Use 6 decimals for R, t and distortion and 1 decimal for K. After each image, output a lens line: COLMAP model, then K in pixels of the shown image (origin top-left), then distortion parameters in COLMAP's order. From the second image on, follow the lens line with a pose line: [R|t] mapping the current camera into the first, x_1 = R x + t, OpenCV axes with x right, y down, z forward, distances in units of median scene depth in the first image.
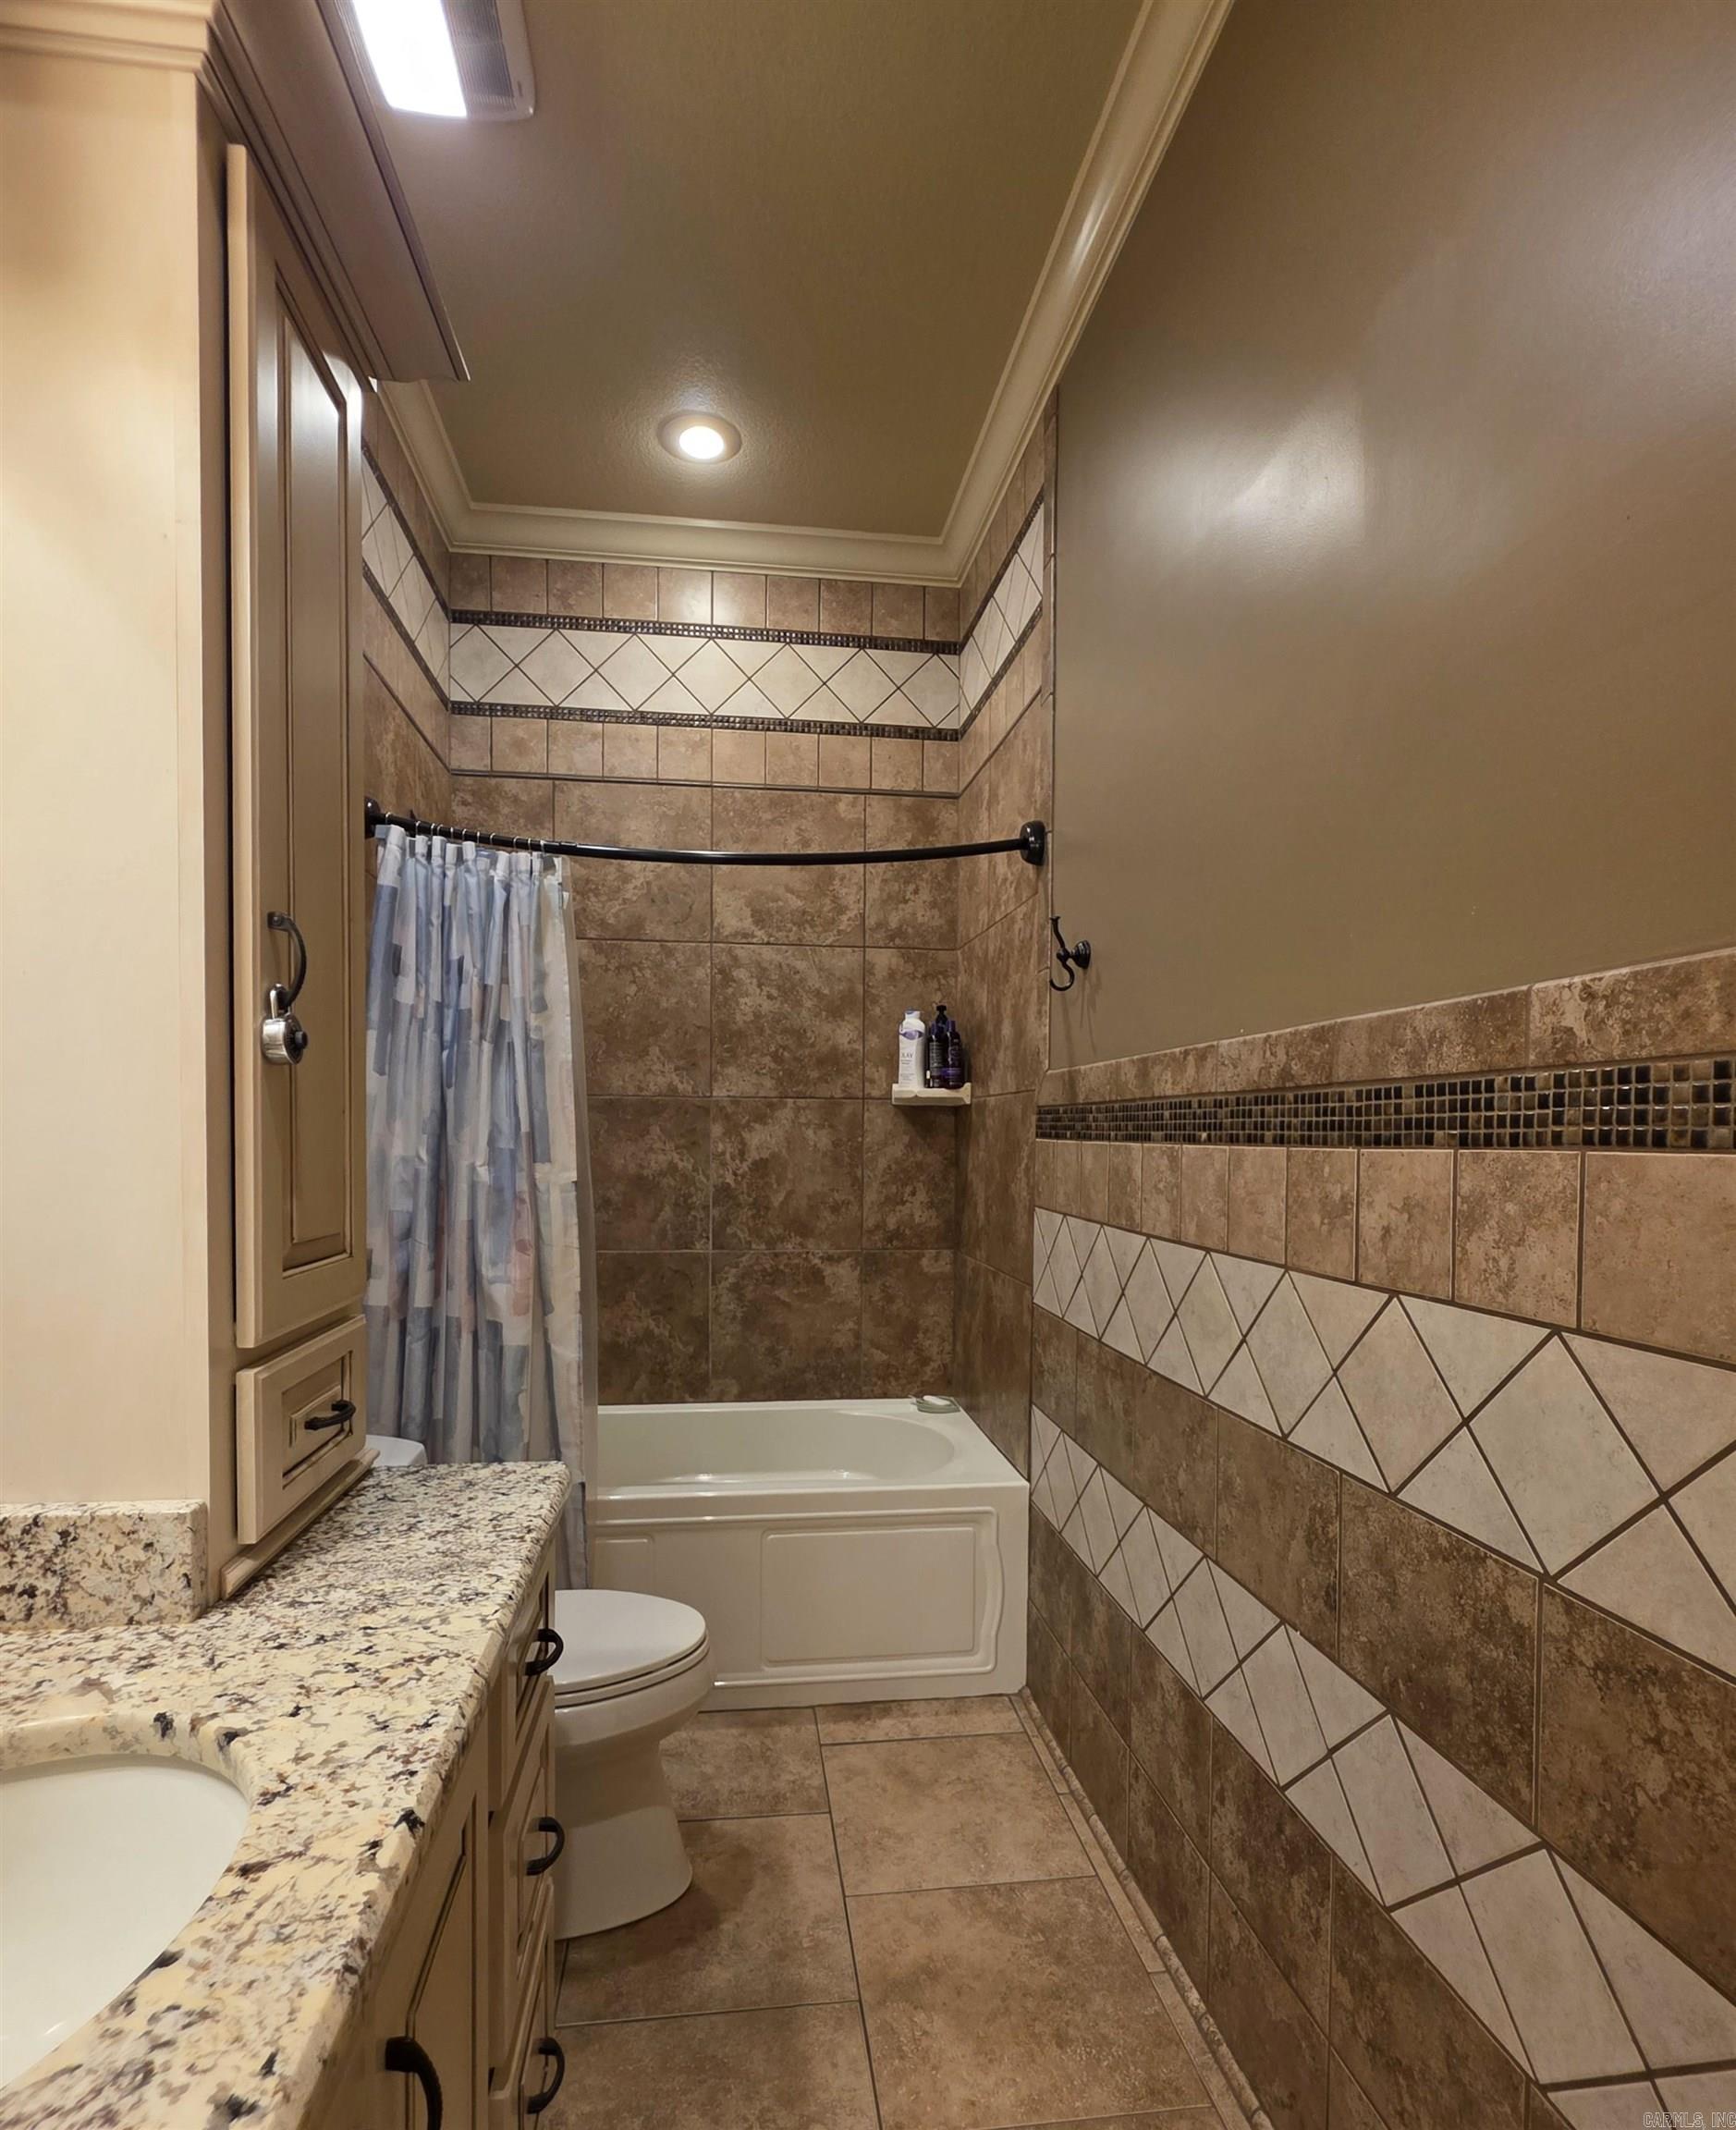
lens RADIAL K [[1045.9, 0, 862.0], [0, 1045.9, 1115.2], [0, 0, 1]] dist [0.001115, -0.001580]
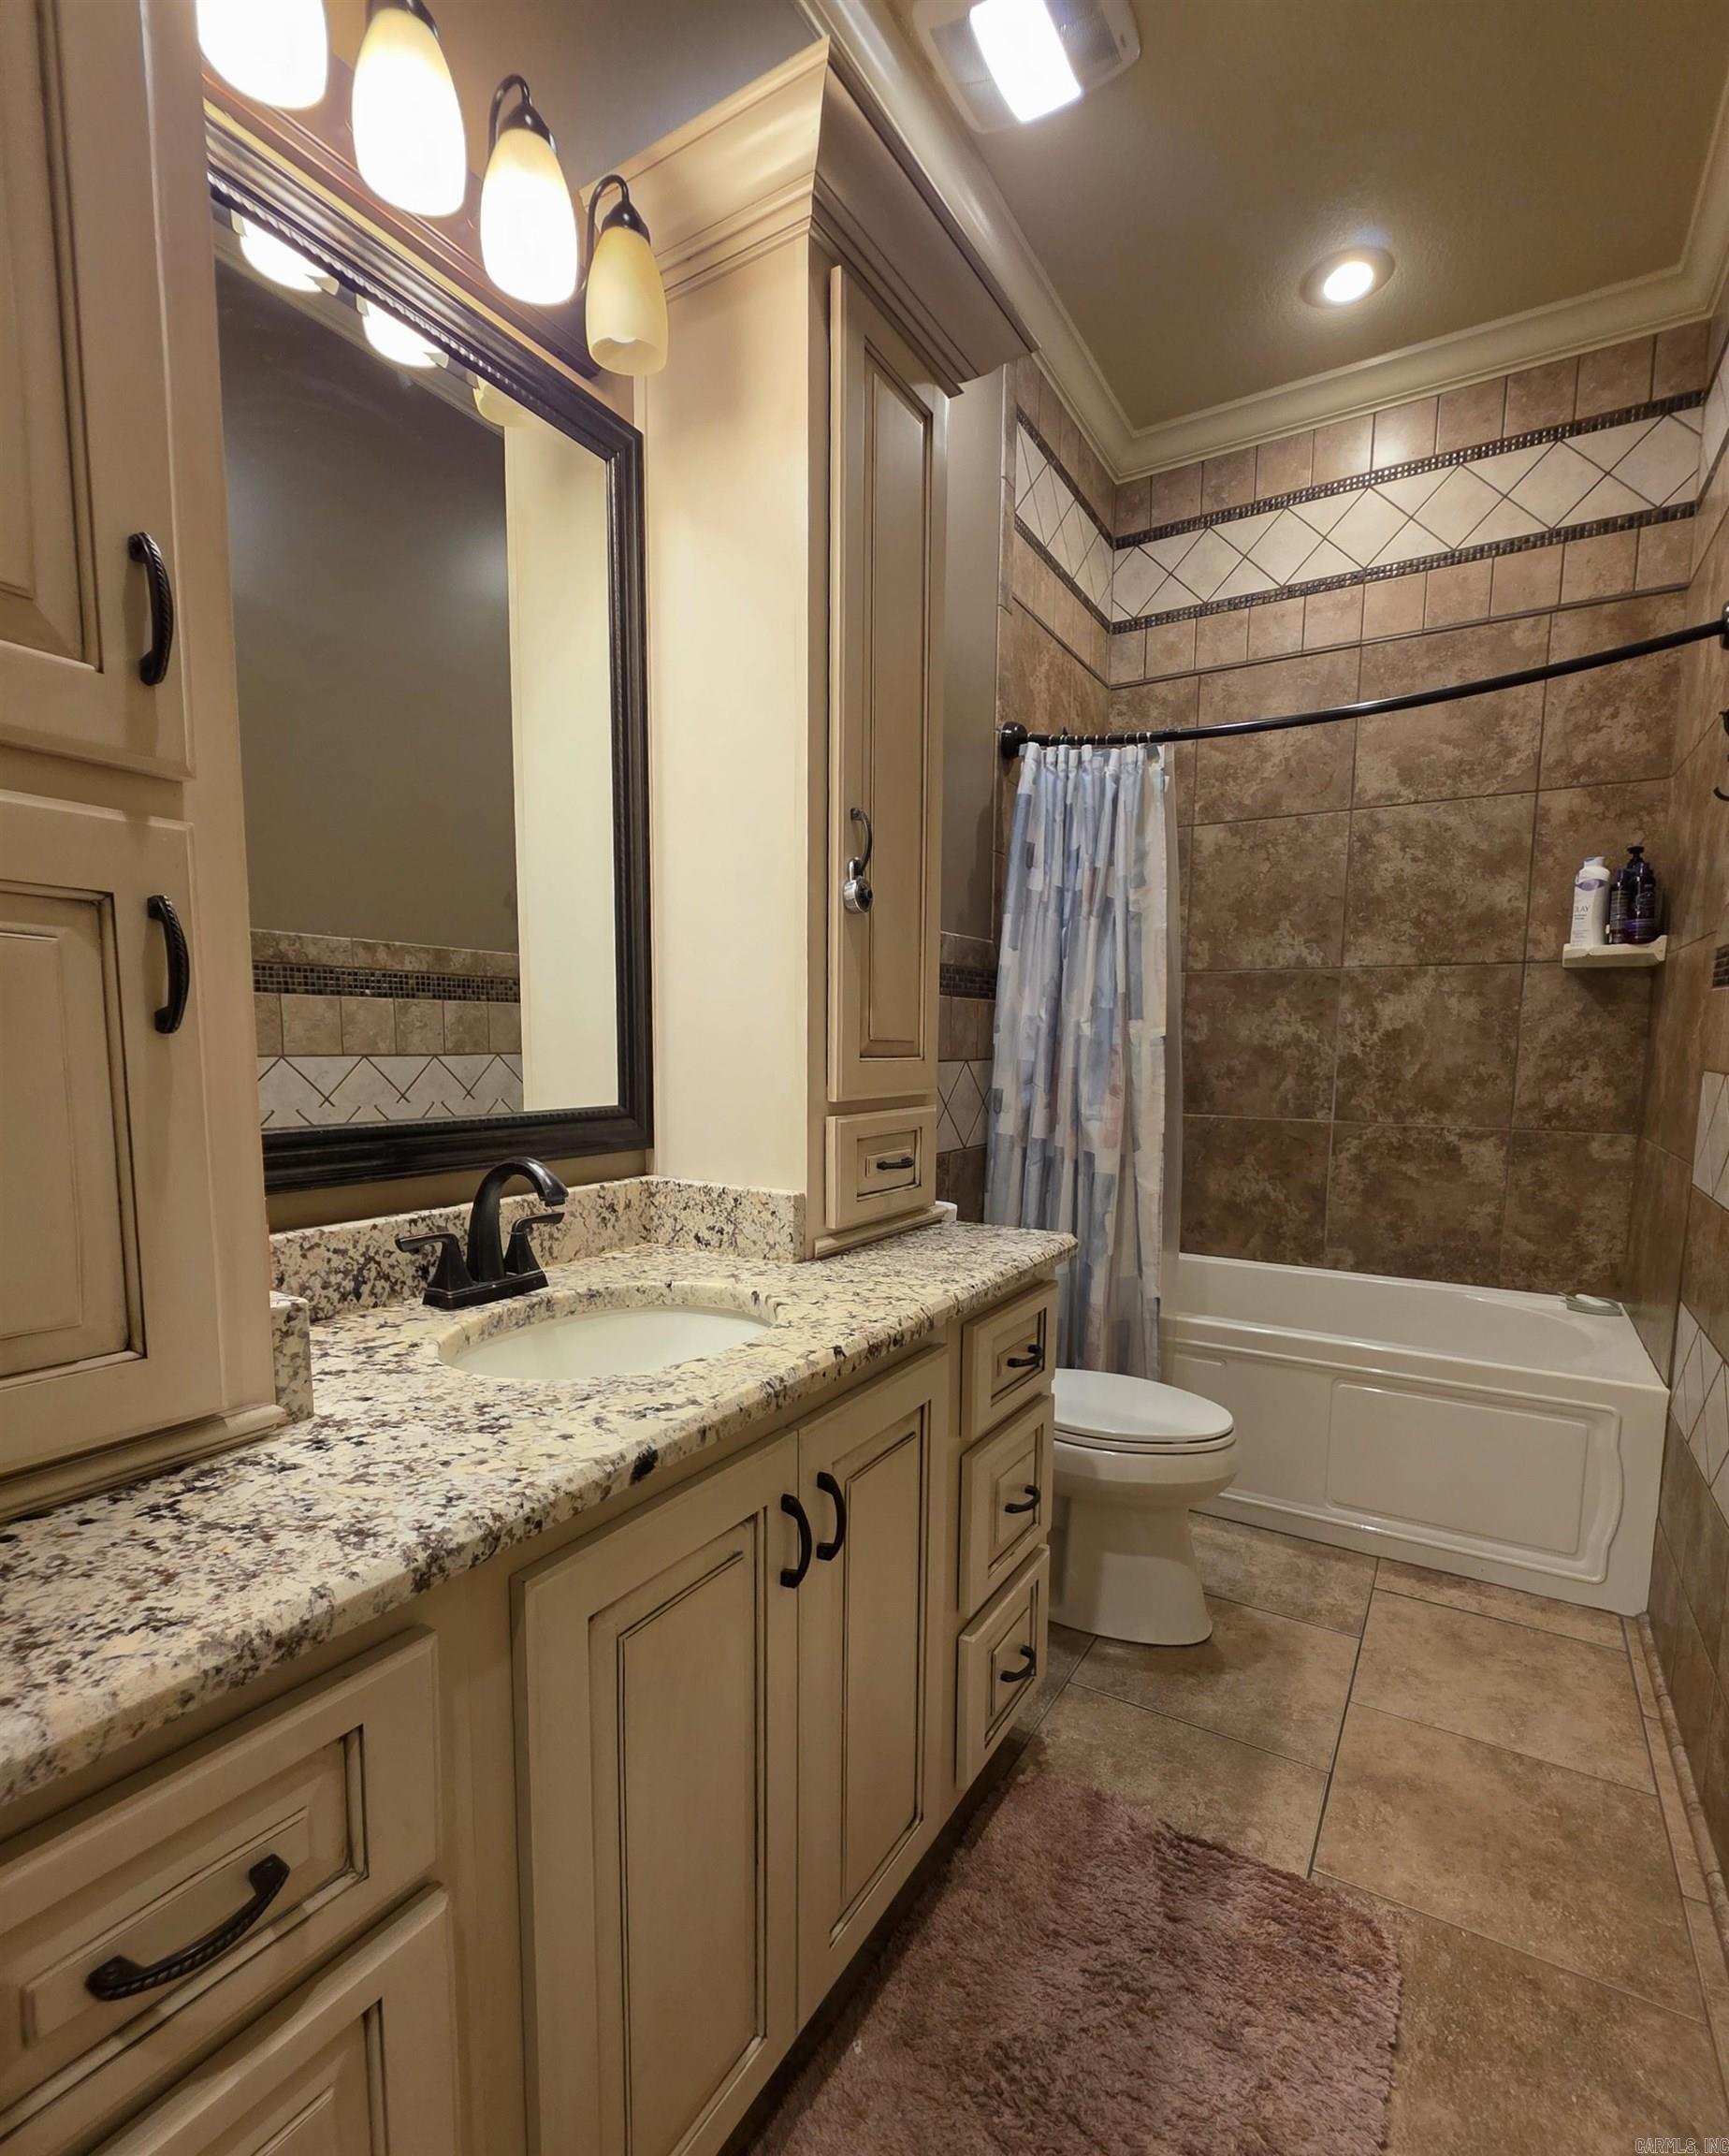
lens RADIAL K [[1026.7, 0, 864.5], [0, 1026.7, 1078.0], [0, 0, 1]] dist [-0.002771, -0.000472]
pose [[0.777511, 0.025852, -0.628337, 0.123211], [0.006440, 0.998775, 0.049063, 0.038333], [0.628836, -0.042194, 0.776392, -0.037965]]
